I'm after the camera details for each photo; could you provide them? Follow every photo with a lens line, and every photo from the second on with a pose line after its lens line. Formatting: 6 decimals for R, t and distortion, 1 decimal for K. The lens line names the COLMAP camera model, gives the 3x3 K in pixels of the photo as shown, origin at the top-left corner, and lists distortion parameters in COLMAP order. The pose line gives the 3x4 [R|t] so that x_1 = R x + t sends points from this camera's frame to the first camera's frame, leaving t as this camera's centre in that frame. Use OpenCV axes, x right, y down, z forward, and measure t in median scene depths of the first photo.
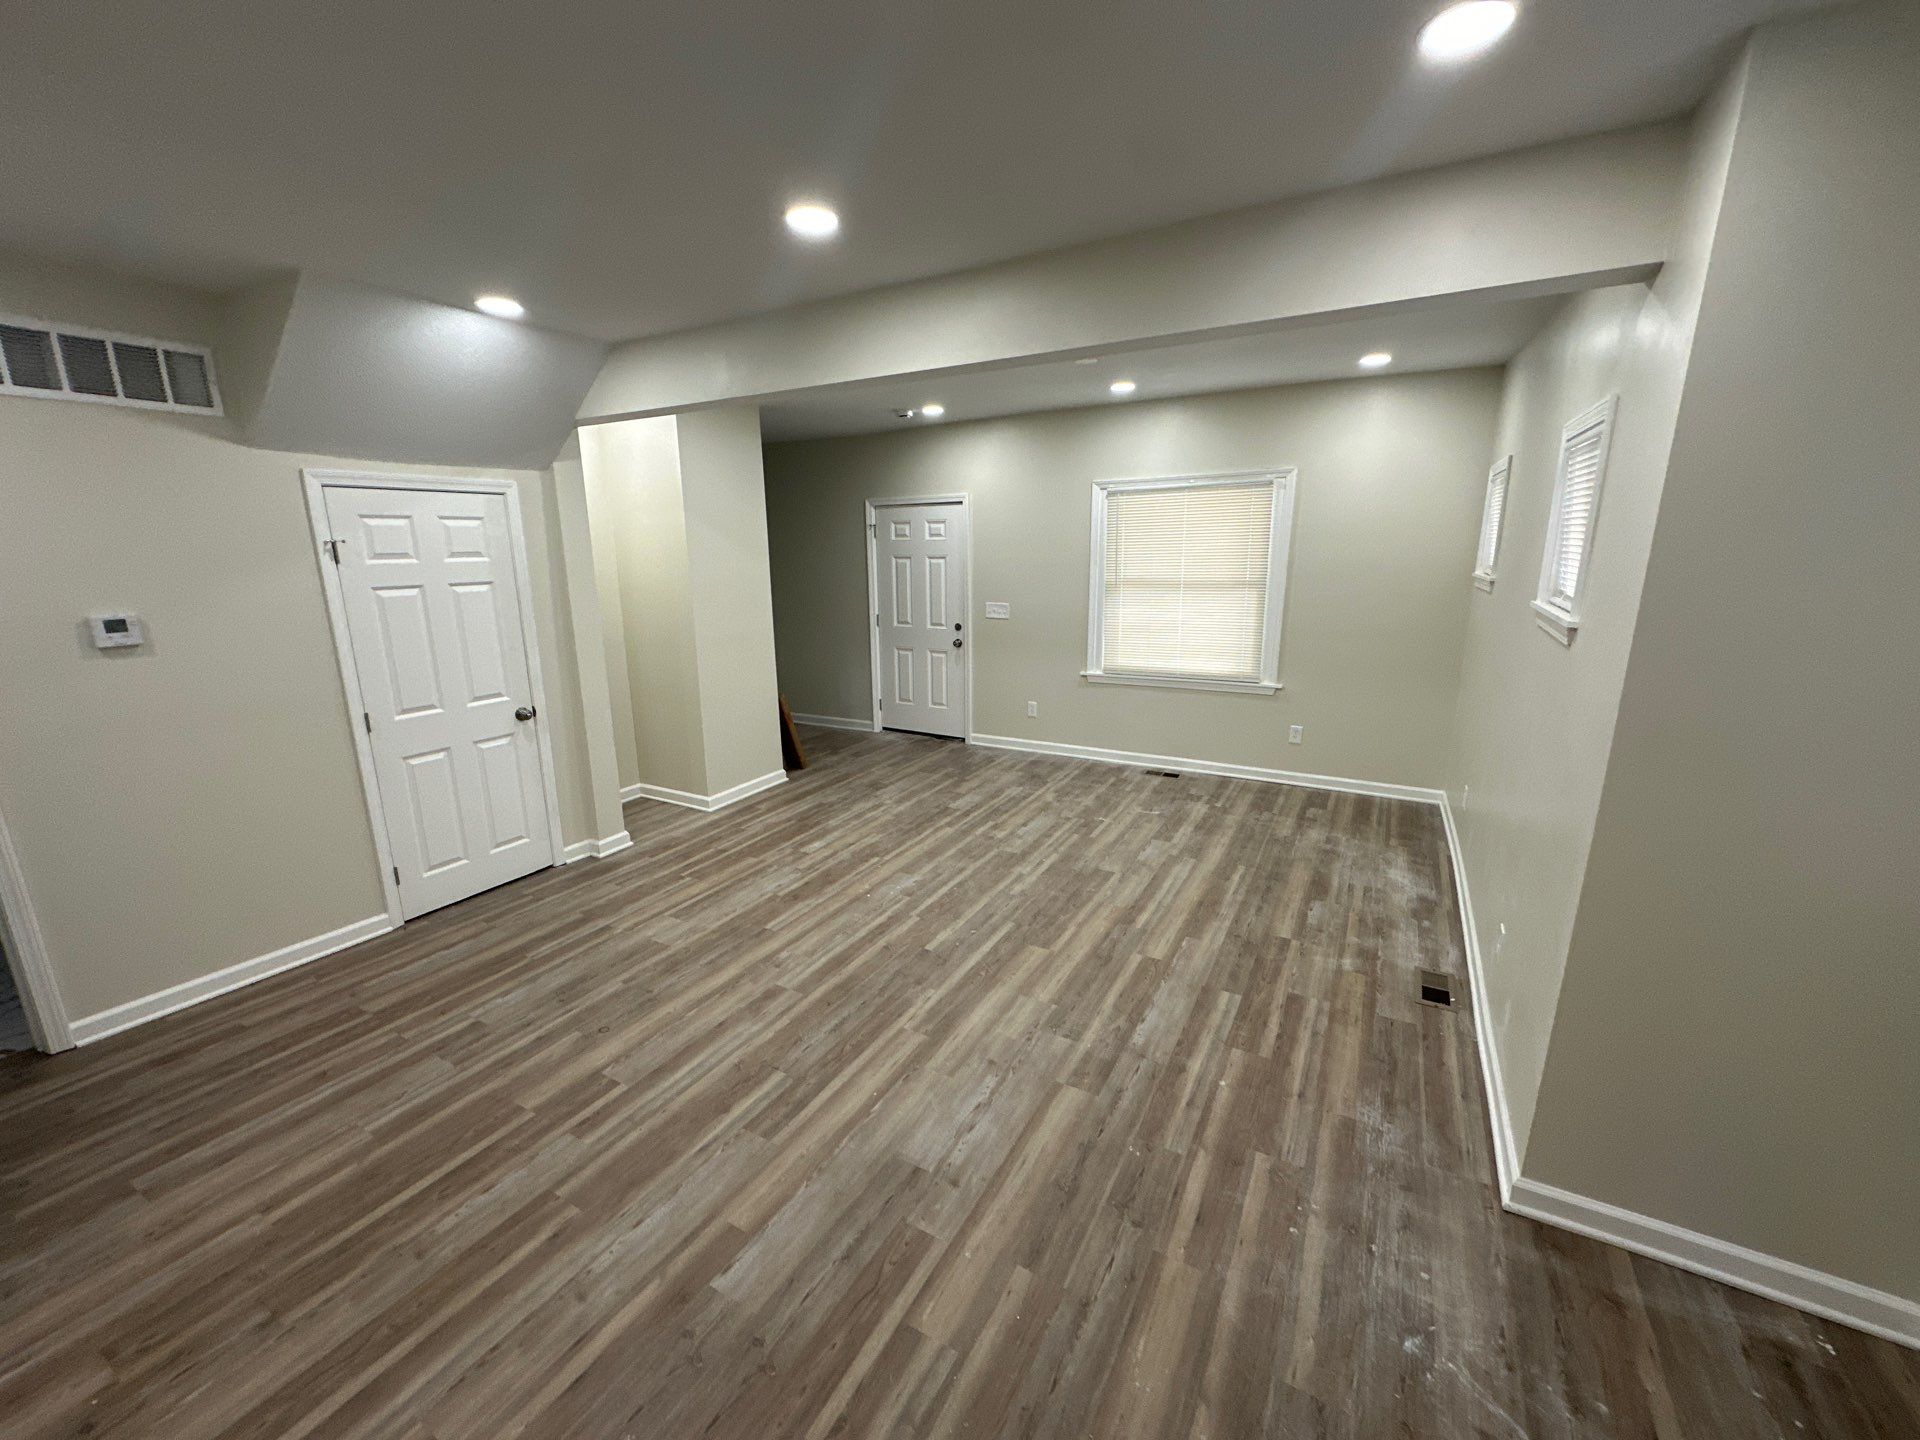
lens RADIAL K [[765.7, 0, 960.9], [0, 765.7, 719.0], [0, 0, 1]] dist [-0.002039, 0.000299]
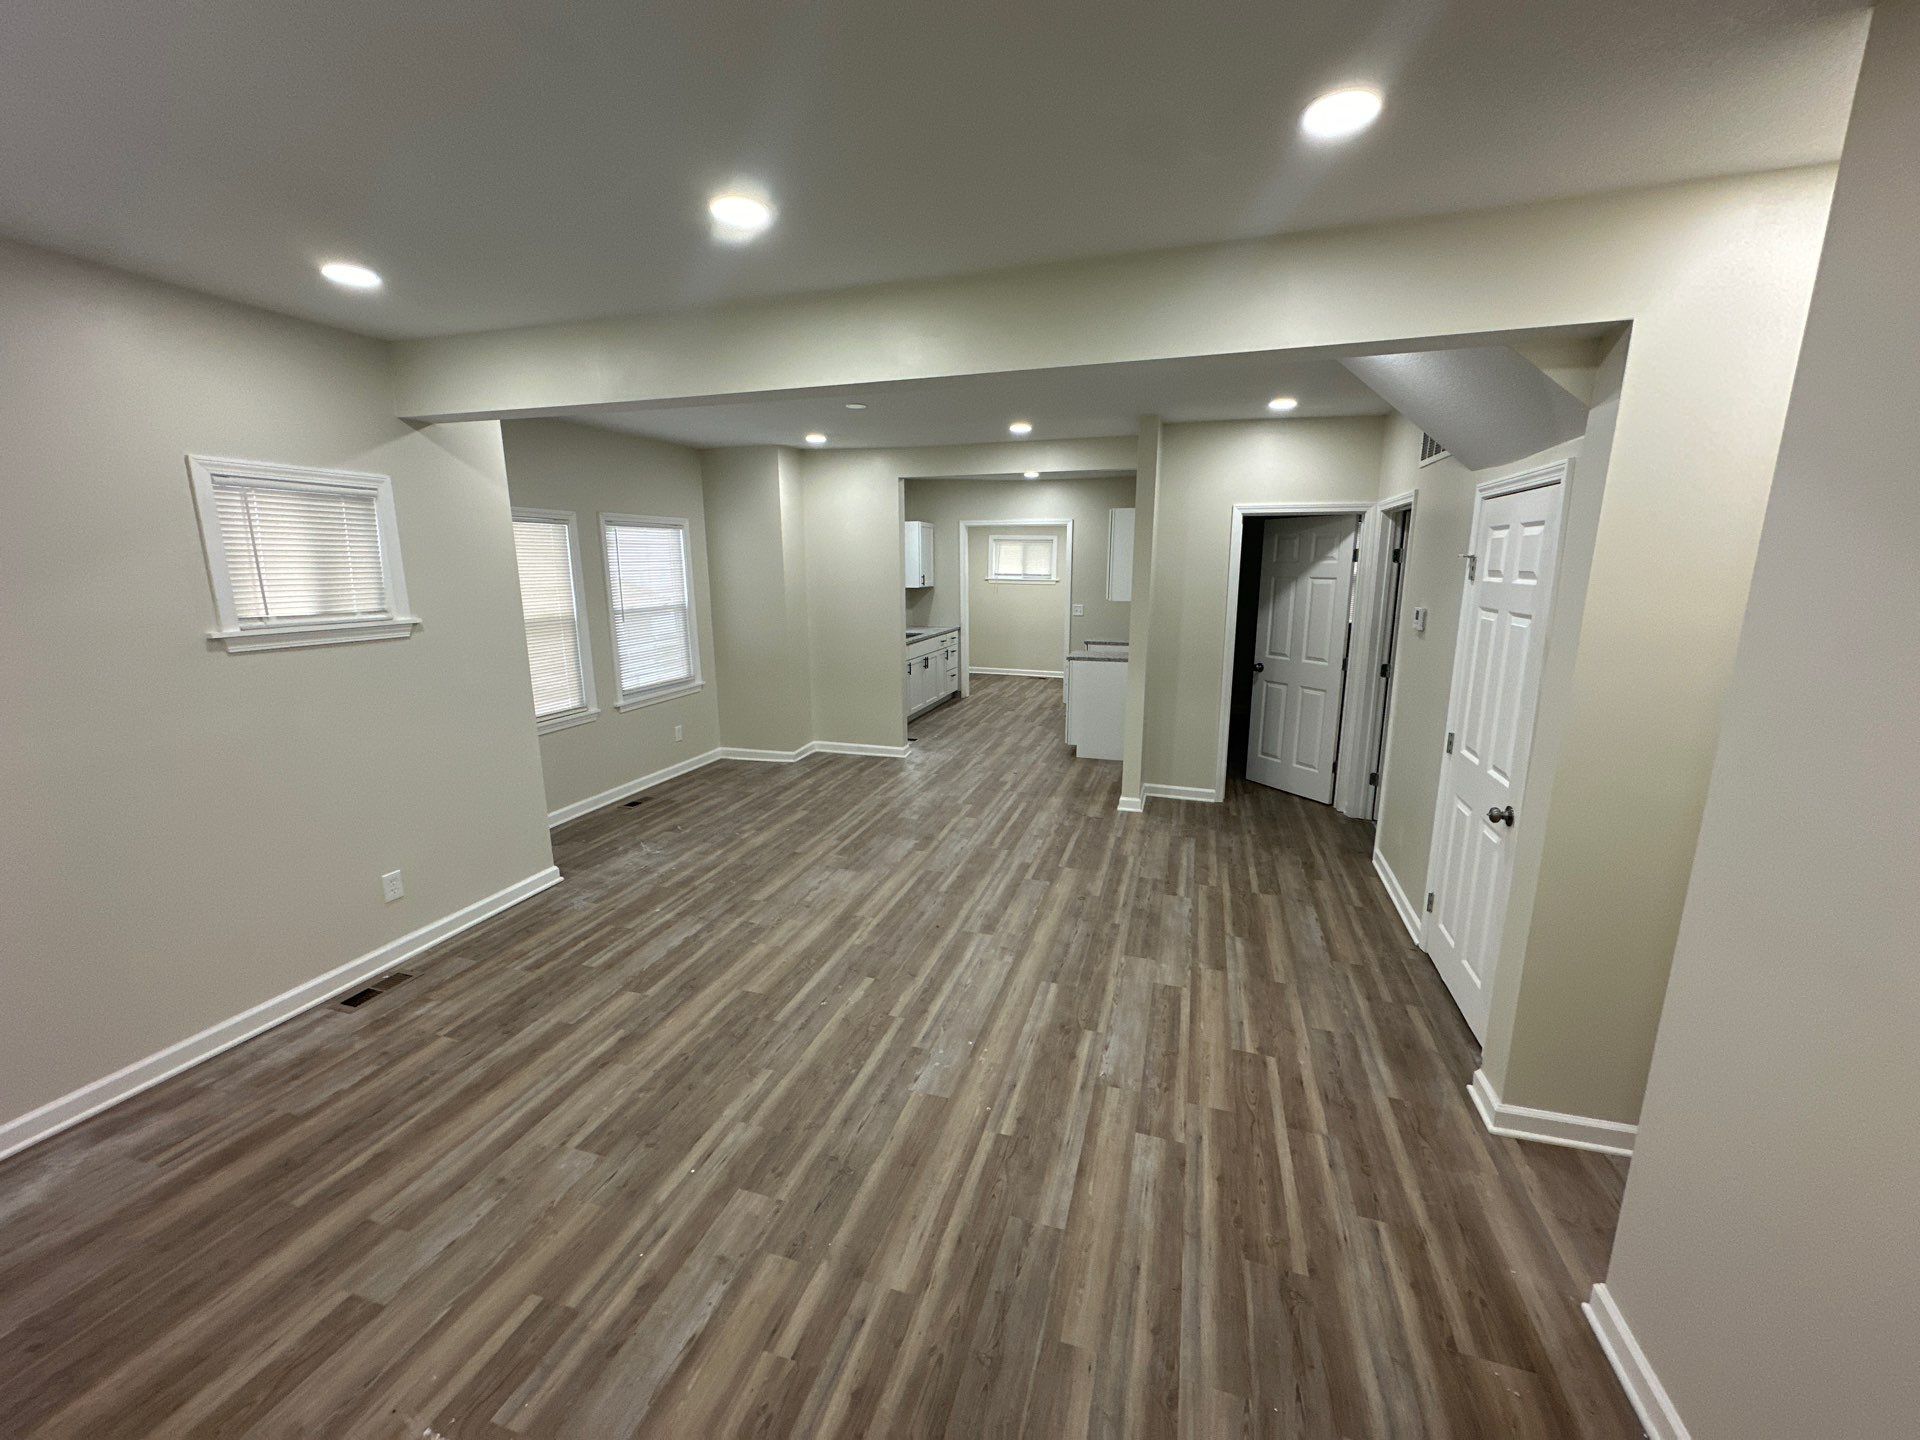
lens RADIAL K [[765.7, 0, 960.9], [0, 765.7, 719.0], [0, 0, 1]] dist [-0.002039, 0.000299]
pose [[-0.977918, 0.053234, -0.202095, 0.024108], [-0.036687, 0.908269, 0.416774, -0.422096], [0.205743, 0.414986, -0.886260, 1.797724]]
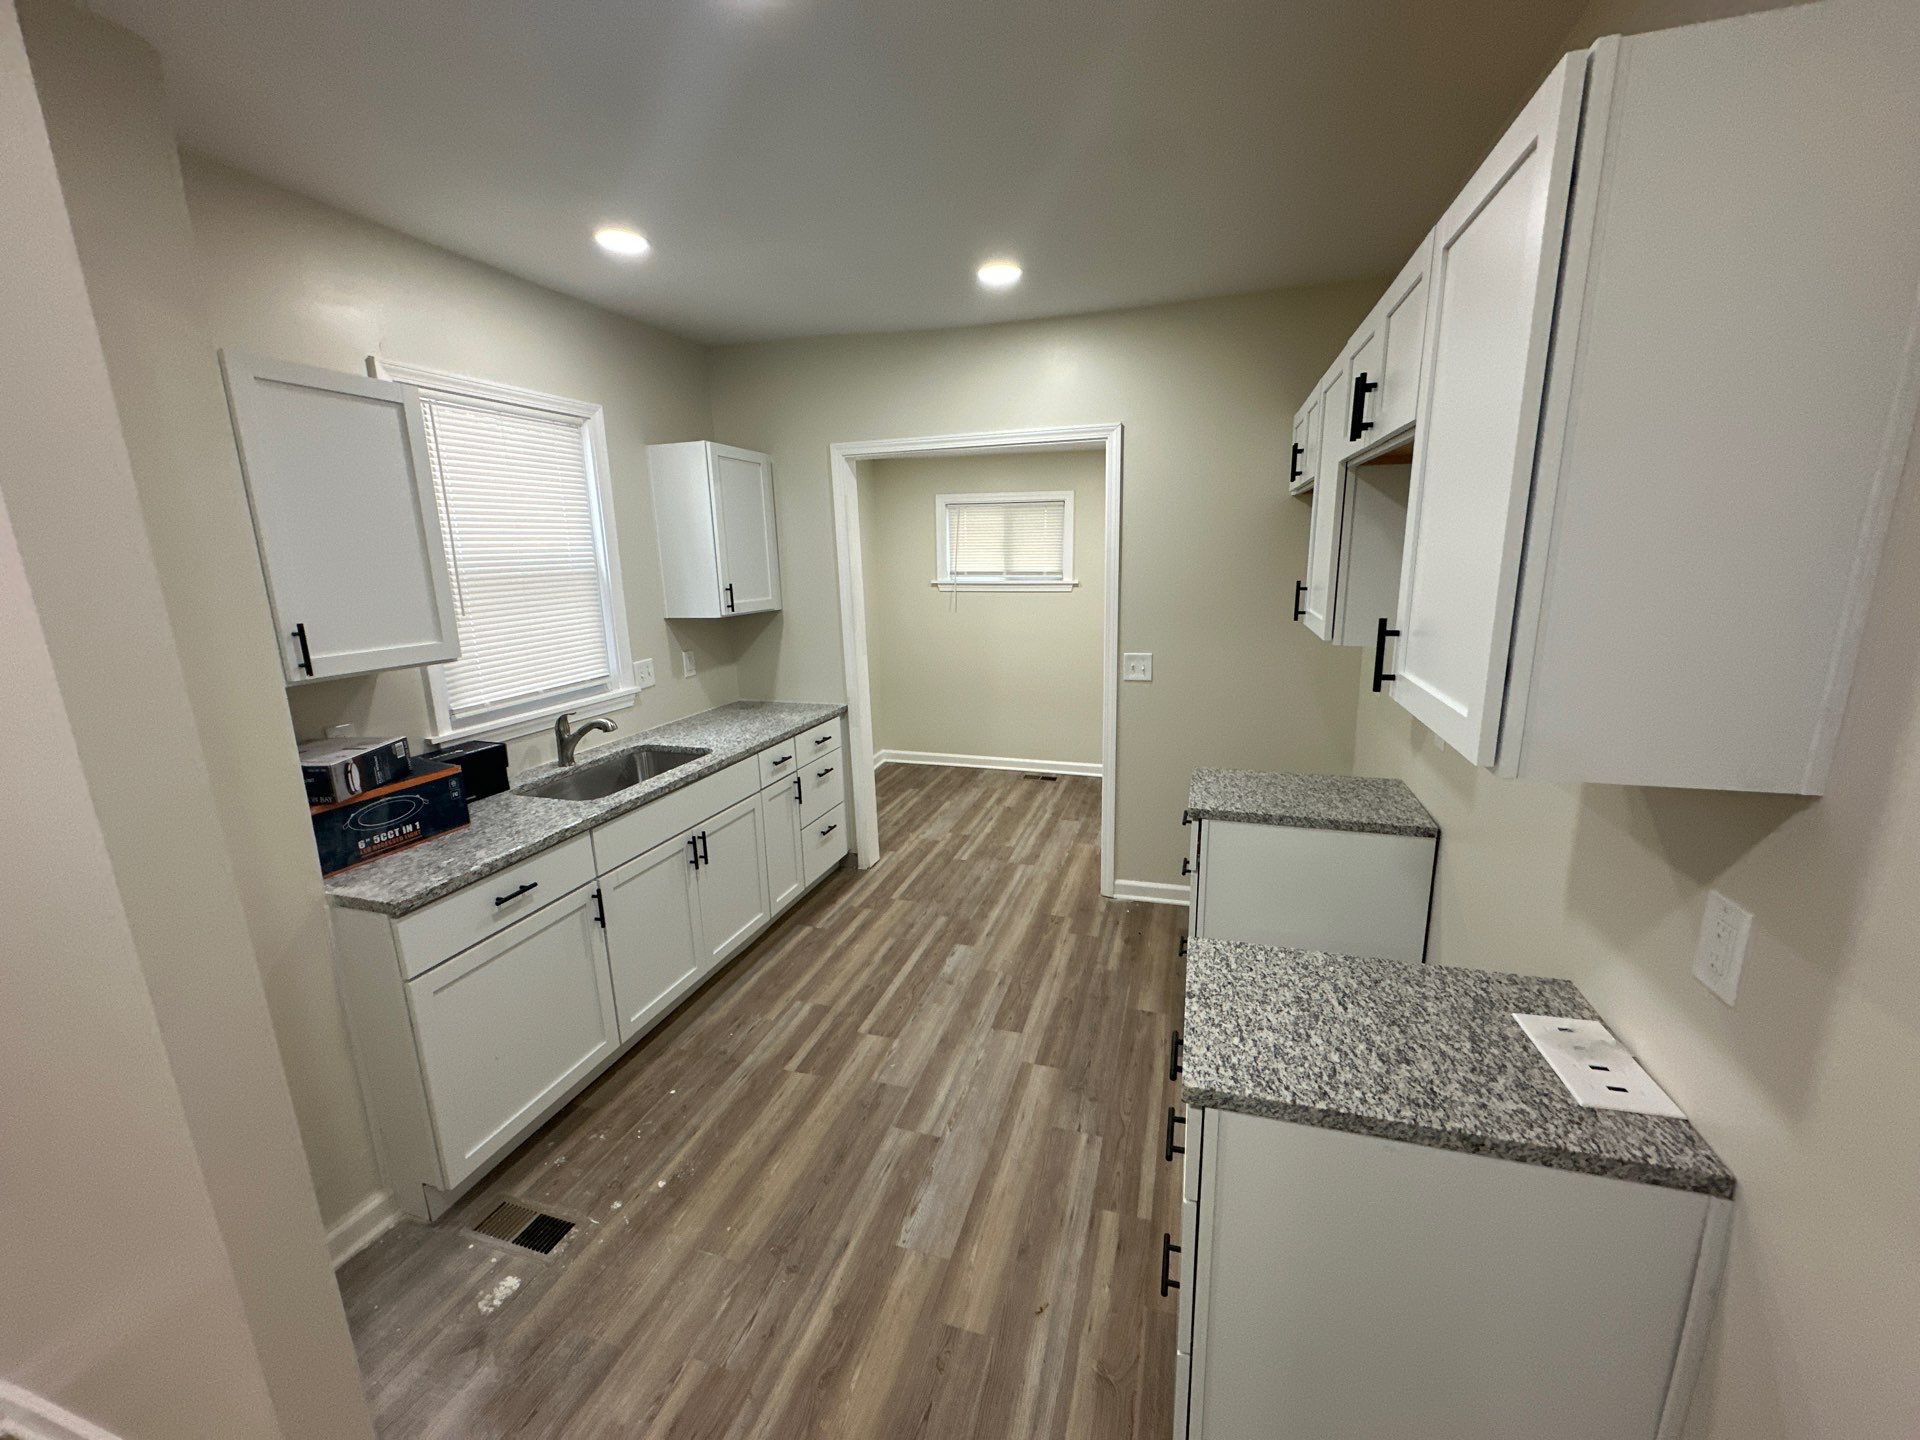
lens RADIAL K [[765.7, 0, 960.9], [0, 765.7, 719.0], [0, 0, 1]] dist [-0.002039, 0.000299]
pose [[-0.978834, 0.075726, -0.190129, -0.524405], [-0.012729, 0.904698, 0.425863, -0.024053], [0.204258, 0.419270, -0.884586, 0.184260]]
